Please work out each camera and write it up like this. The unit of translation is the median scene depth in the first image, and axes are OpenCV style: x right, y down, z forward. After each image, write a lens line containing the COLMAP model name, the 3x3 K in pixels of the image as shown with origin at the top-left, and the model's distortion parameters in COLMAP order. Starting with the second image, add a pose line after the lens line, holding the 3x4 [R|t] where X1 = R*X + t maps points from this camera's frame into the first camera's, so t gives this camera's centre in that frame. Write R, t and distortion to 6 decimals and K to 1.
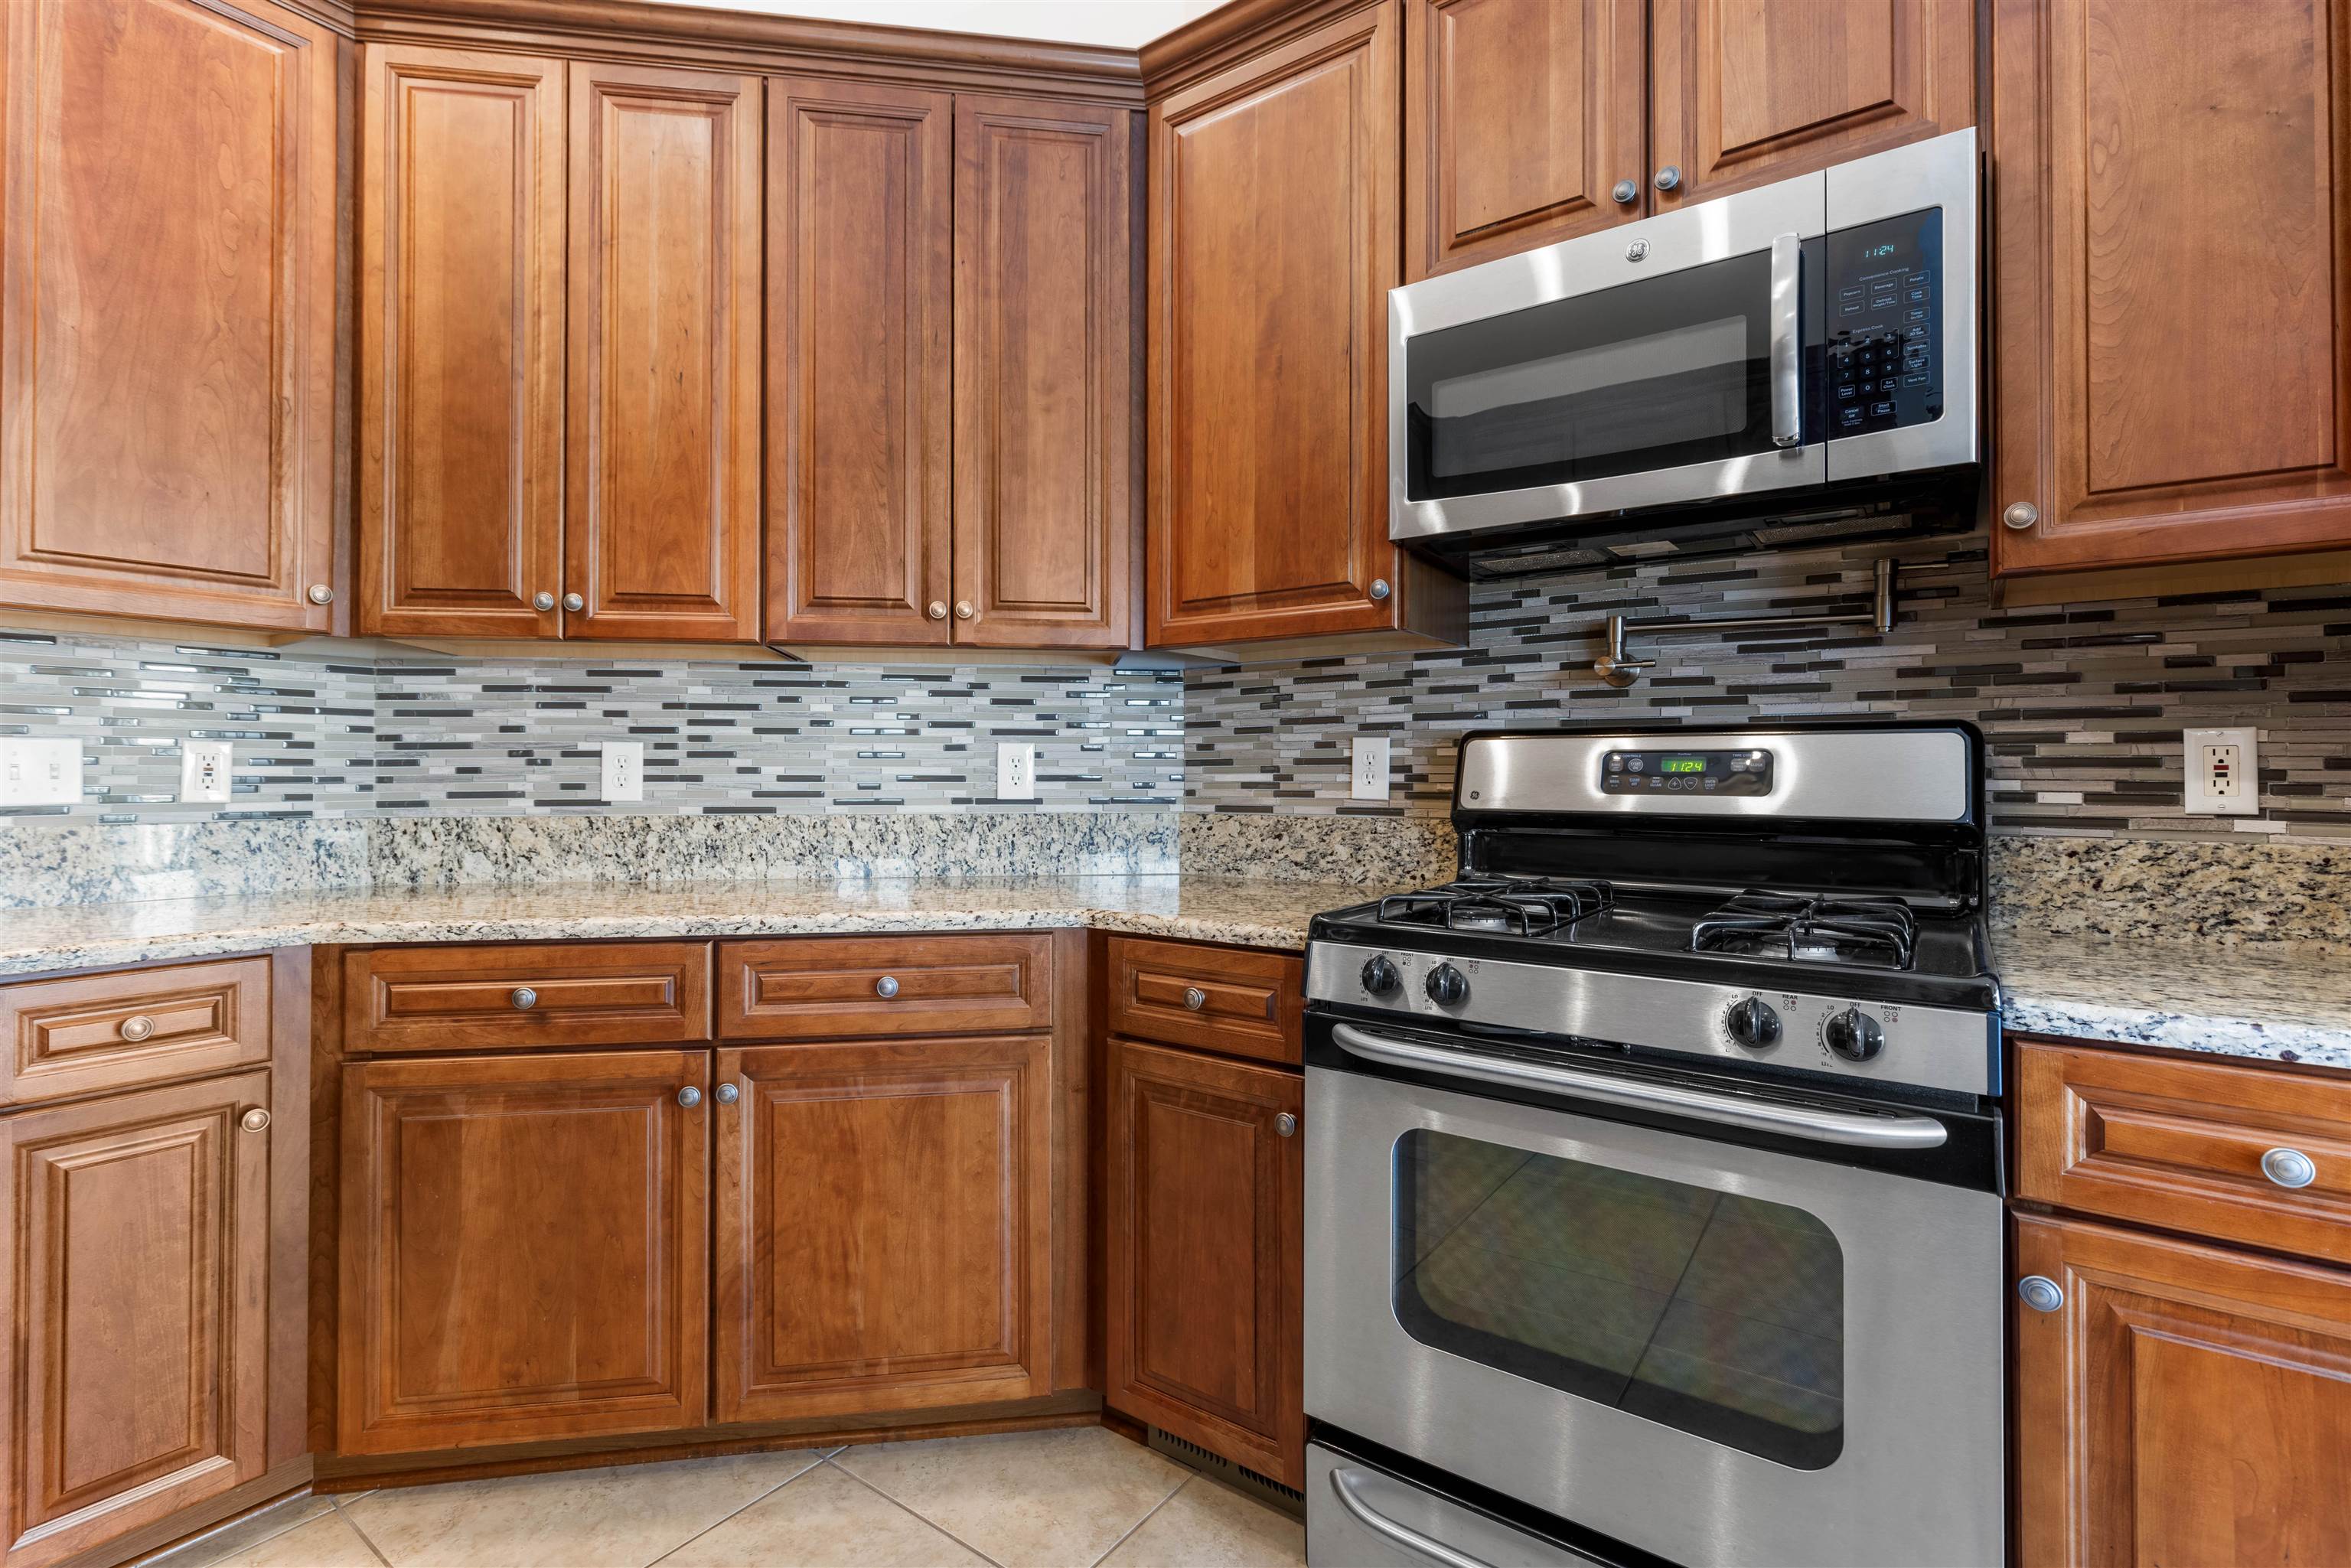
lens RADIAL K [[1063.4, 0, 1175.3], [0, 1063.4, 759.7], [0, 0, 1]] dist [0.003656, -0.001311]
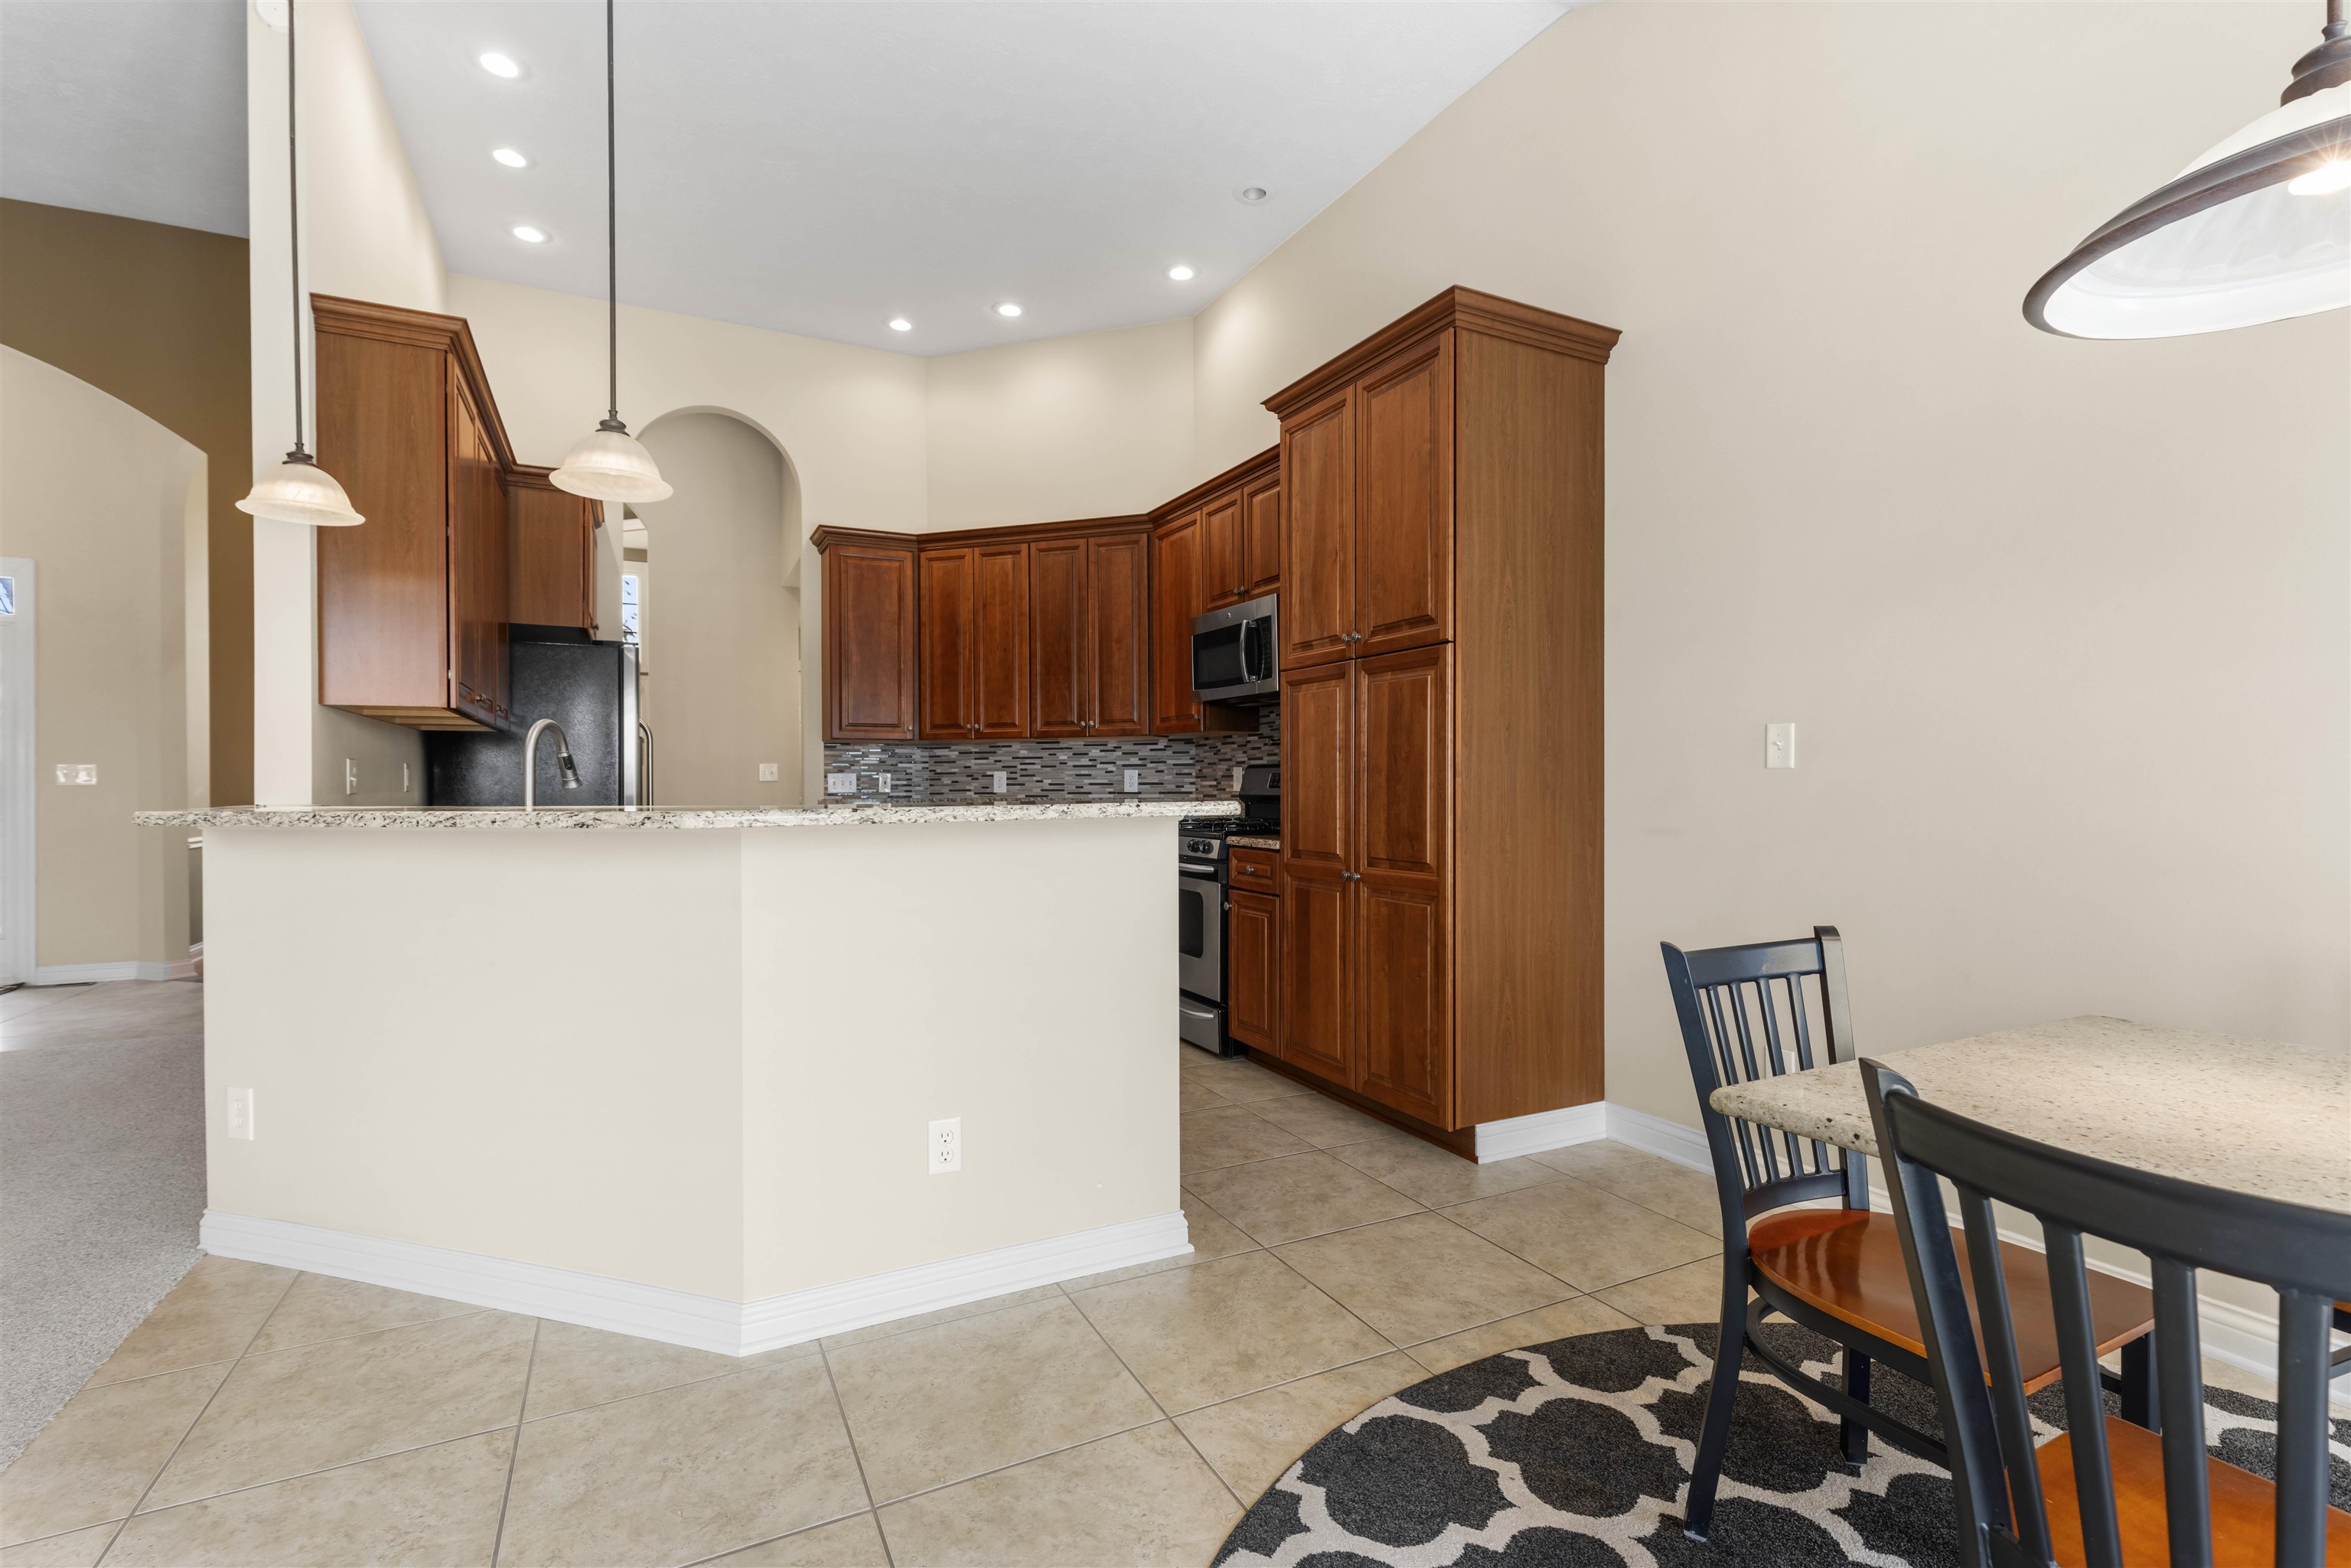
lens RADIAL K [[1063.4, 0, 1170.0], [0, 1063.4, 783.5], [0, 0, 1]] dist [0.003656, -0.001311]
pose [[0.892500, -0.004506, -0.451024, 1.305034], [0.011995, 0.999834, 0.013748, -0.020579], [0.450887, -0.017680, 0.892406, -1.475515]]
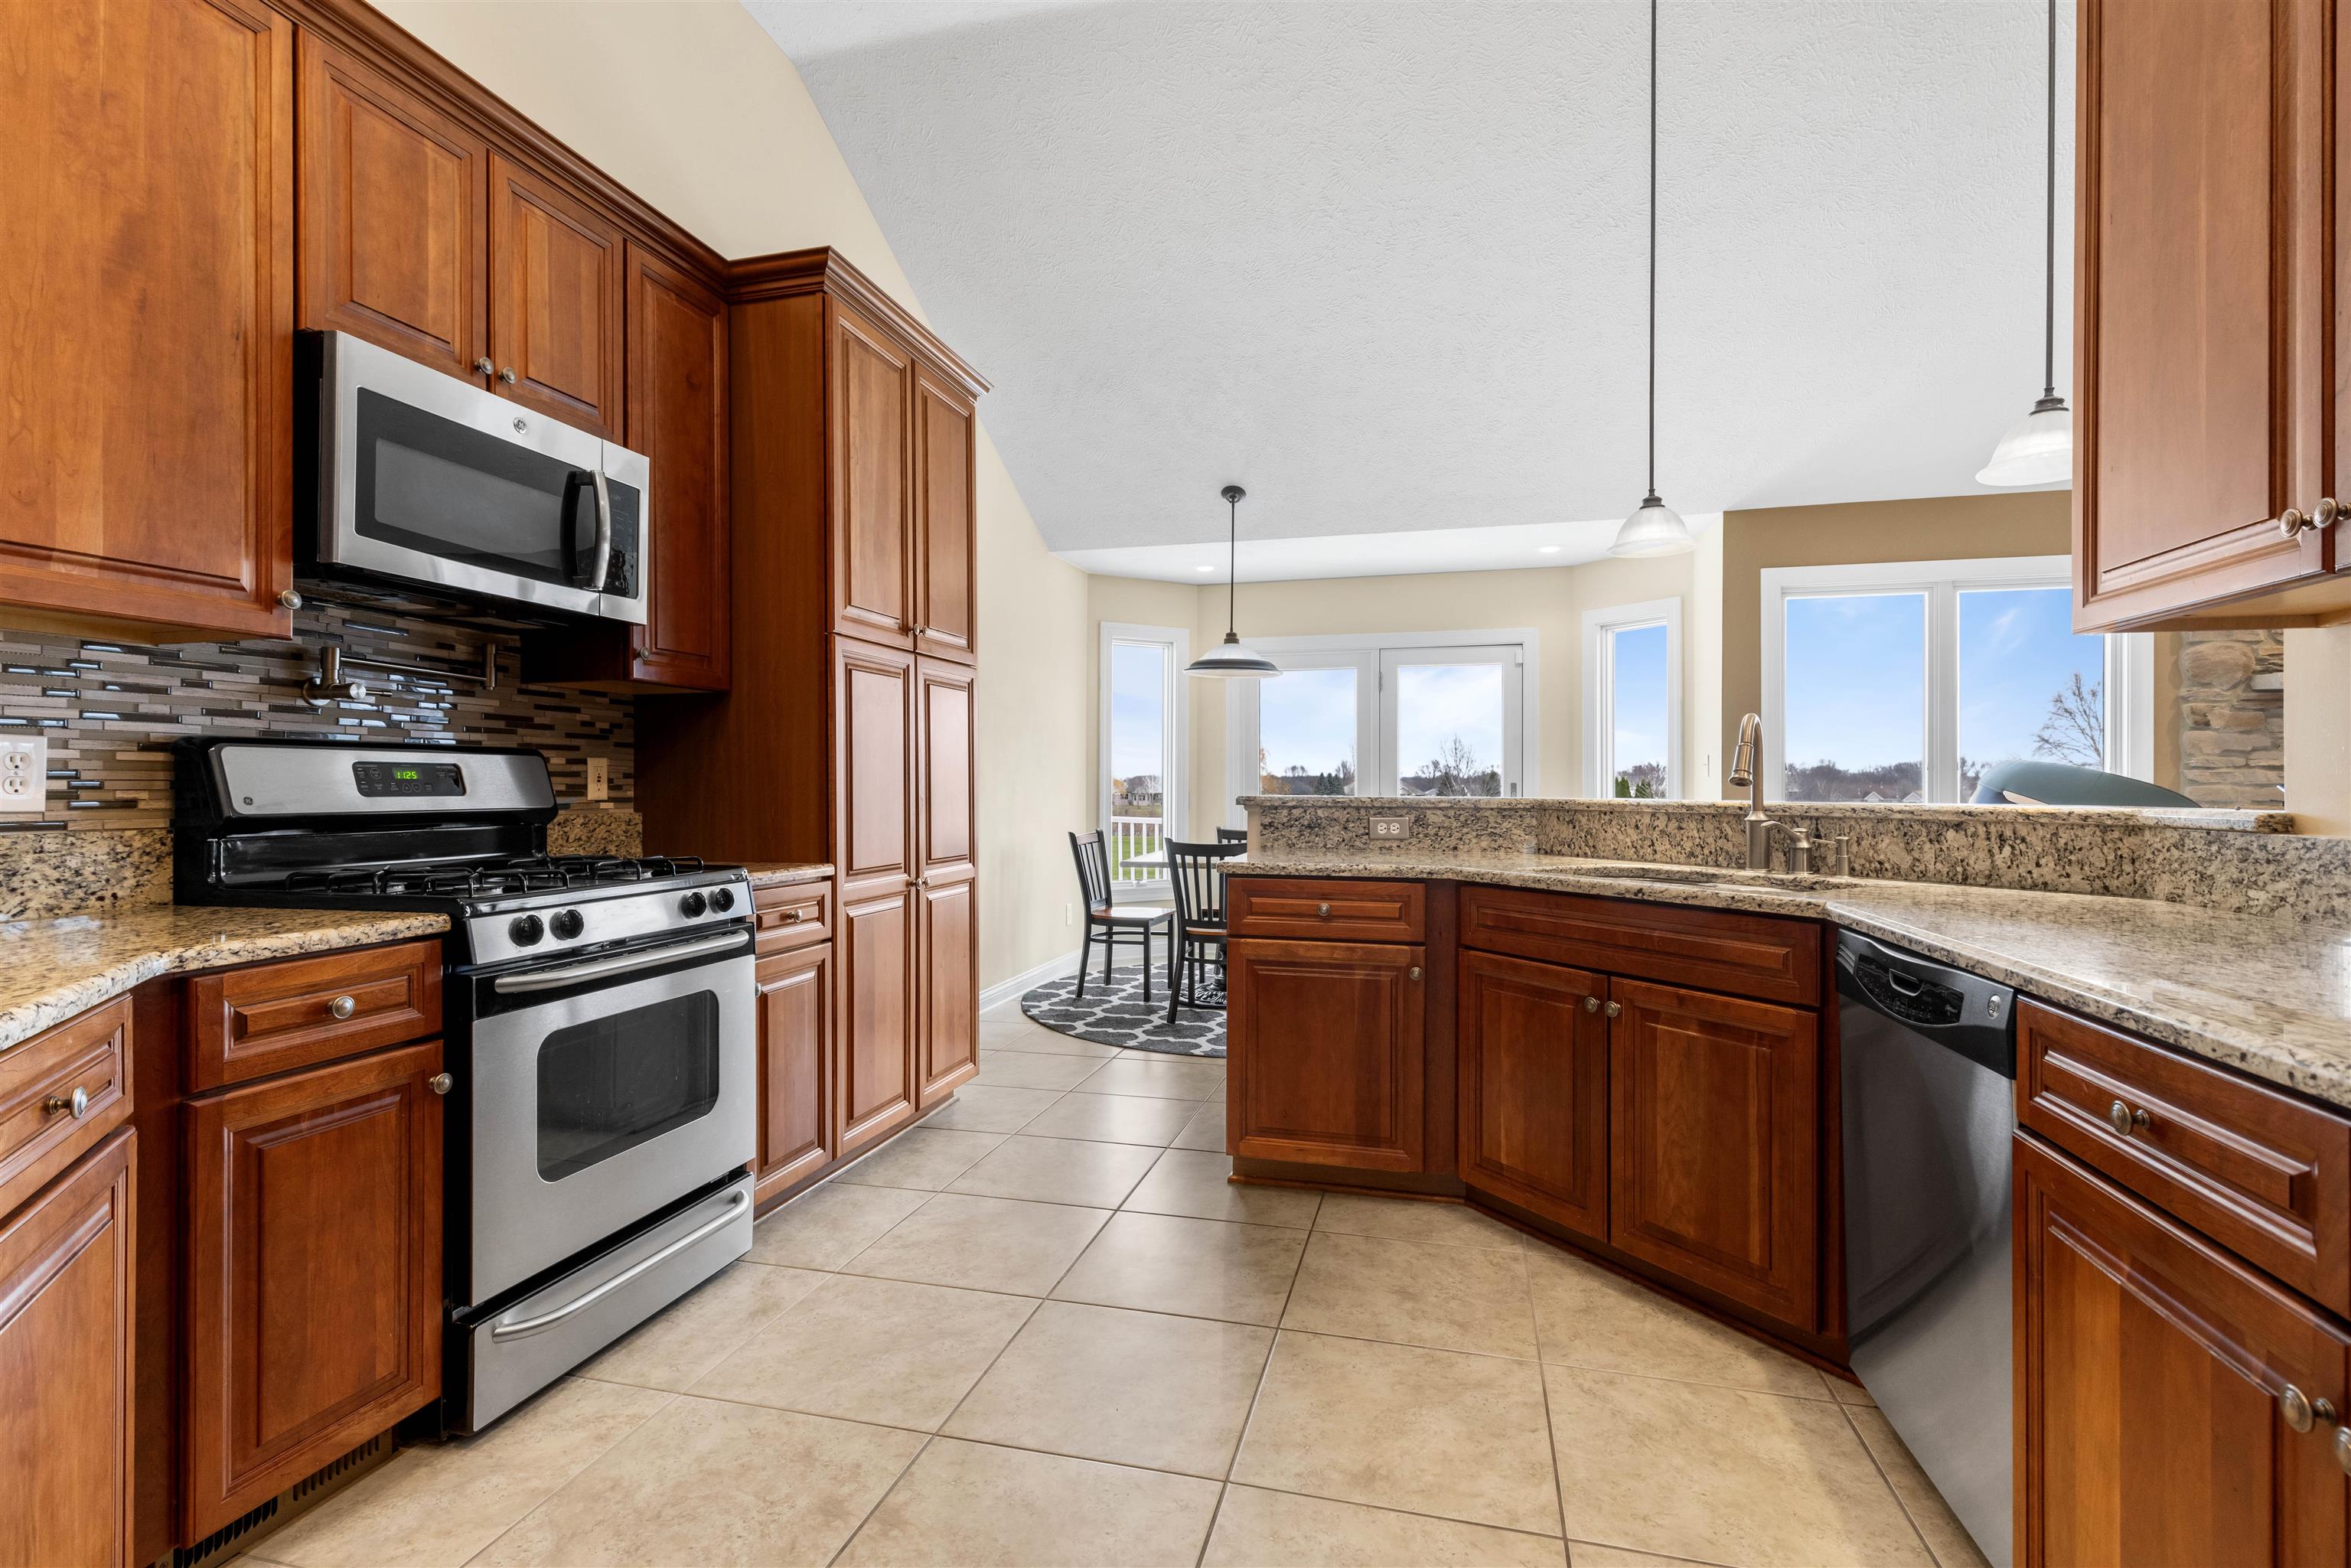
lens RADIAL K [[1063.4, 0, 1181.8], [0, 1063.4, 789.5], [0, 0, 1]] dist [0.003656, -0.001311]
pose [[-0.373583, -0.007541, 0.927566, -0.977941], [-0.012365, 0.999919, 0.003149, 0.007615], [-0.927514, -0.010293, -0.373646, 0.532234]]
